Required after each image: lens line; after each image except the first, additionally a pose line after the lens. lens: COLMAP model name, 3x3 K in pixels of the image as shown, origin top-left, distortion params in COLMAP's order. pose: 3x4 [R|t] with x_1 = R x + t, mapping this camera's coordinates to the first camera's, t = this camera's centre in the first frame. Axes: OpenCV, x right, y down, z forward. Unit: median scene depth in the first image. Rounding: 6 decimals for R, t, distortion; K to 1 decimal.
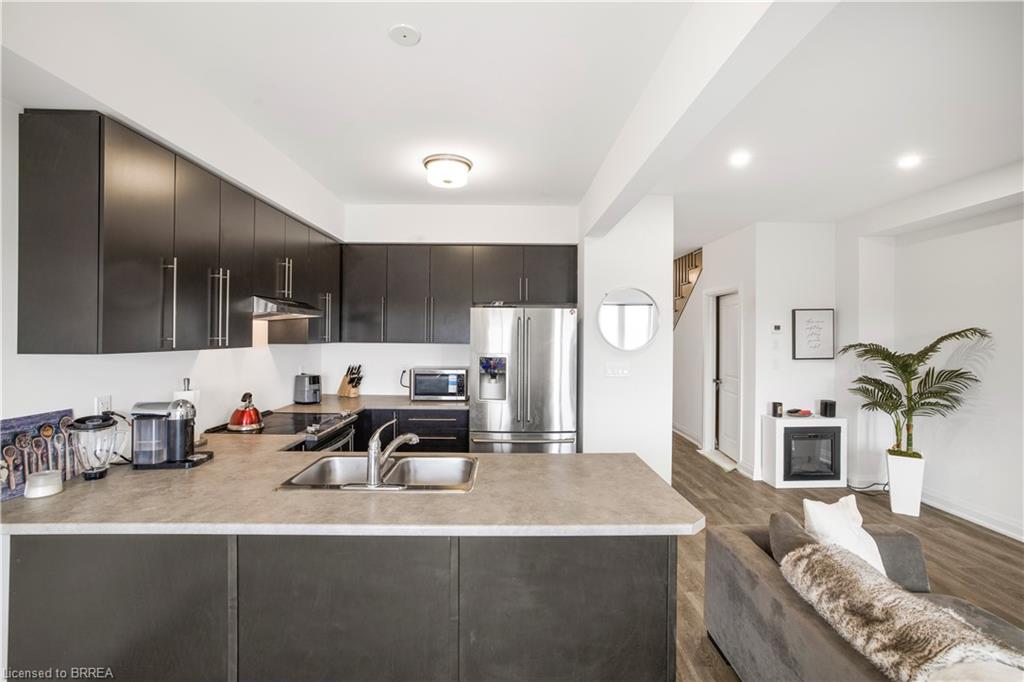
lens RADIAL K [[449.5, 0, 512.0], [0, 449.5, 341.0], [0, 0, 1]] dist [-0.049272, 0.021544]
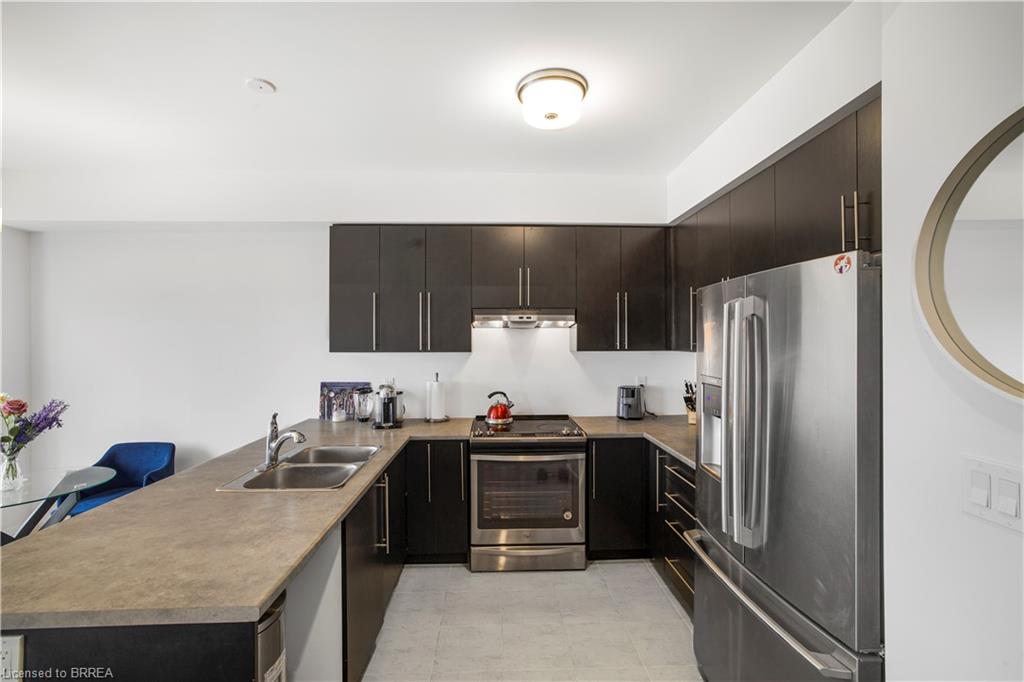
lens RADIAL K [[449.5, 0, 512.0], [0, 449.5, 341.0], [0, 0, 1]] dist [-0.049272, 0.021544]
pose [[0.026853, -0.005010, -0.999627, 0.623247], [-0.011299, 0.999922, -0.005315, -0.009938], [0.999576, 0.011437, 0.026794, 1.081512]]
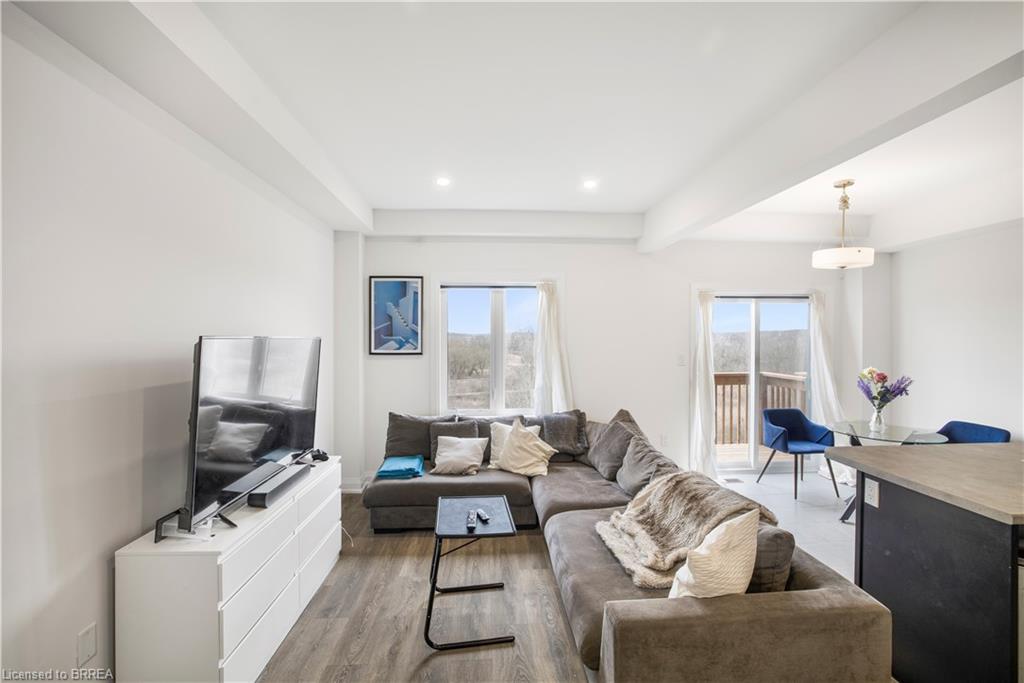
lens RADIAL K [[449.5, 0, 512.0], [0, 449.5, 341.5], [0, 0, 1]] dist [-0.049272, 0.021544]
pose [[-0.999189, -0.000821, -0.040266, 0.884225], [-0.001891, 0.999646, 0.026545, -0.013524], [0.040230, 0.026599, -0.998836, 1.383404]]
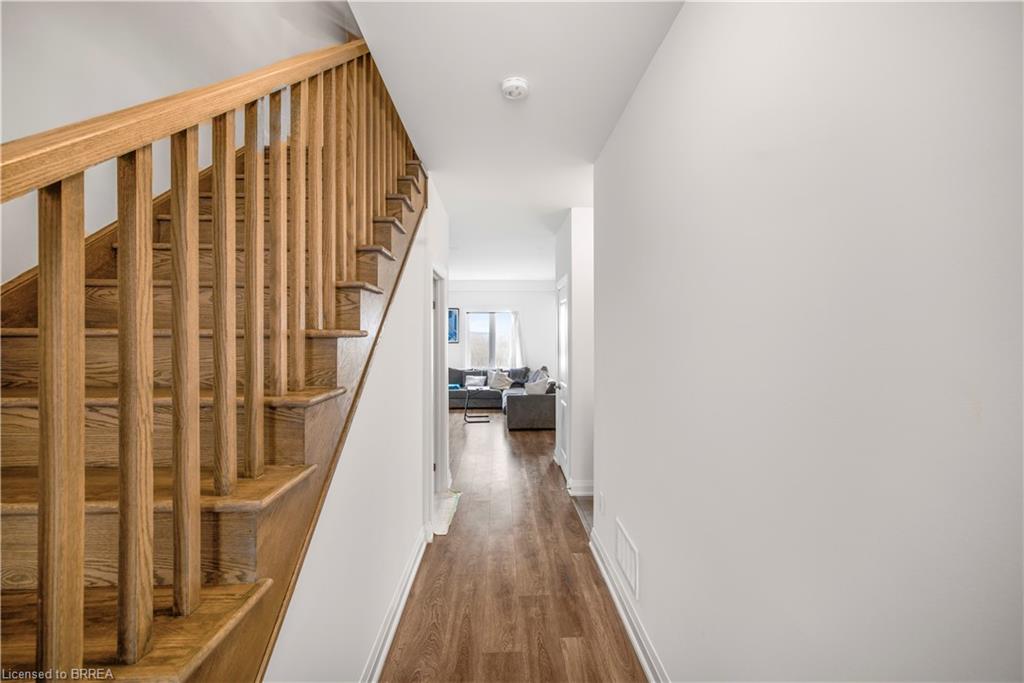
lens RADIAL K [[449.5, 0, 512.0], [0, 449.5, 341.5], [0, 0, 1]] dist [-0.049272, 0.021544]
pose [[-0.999997, 0.000220, -0.002480, 0.709485], [0.000157, 0.999672, 0.025591, -0.028202], [0.002485, 0.025591, -0.999669, 3.485900]]
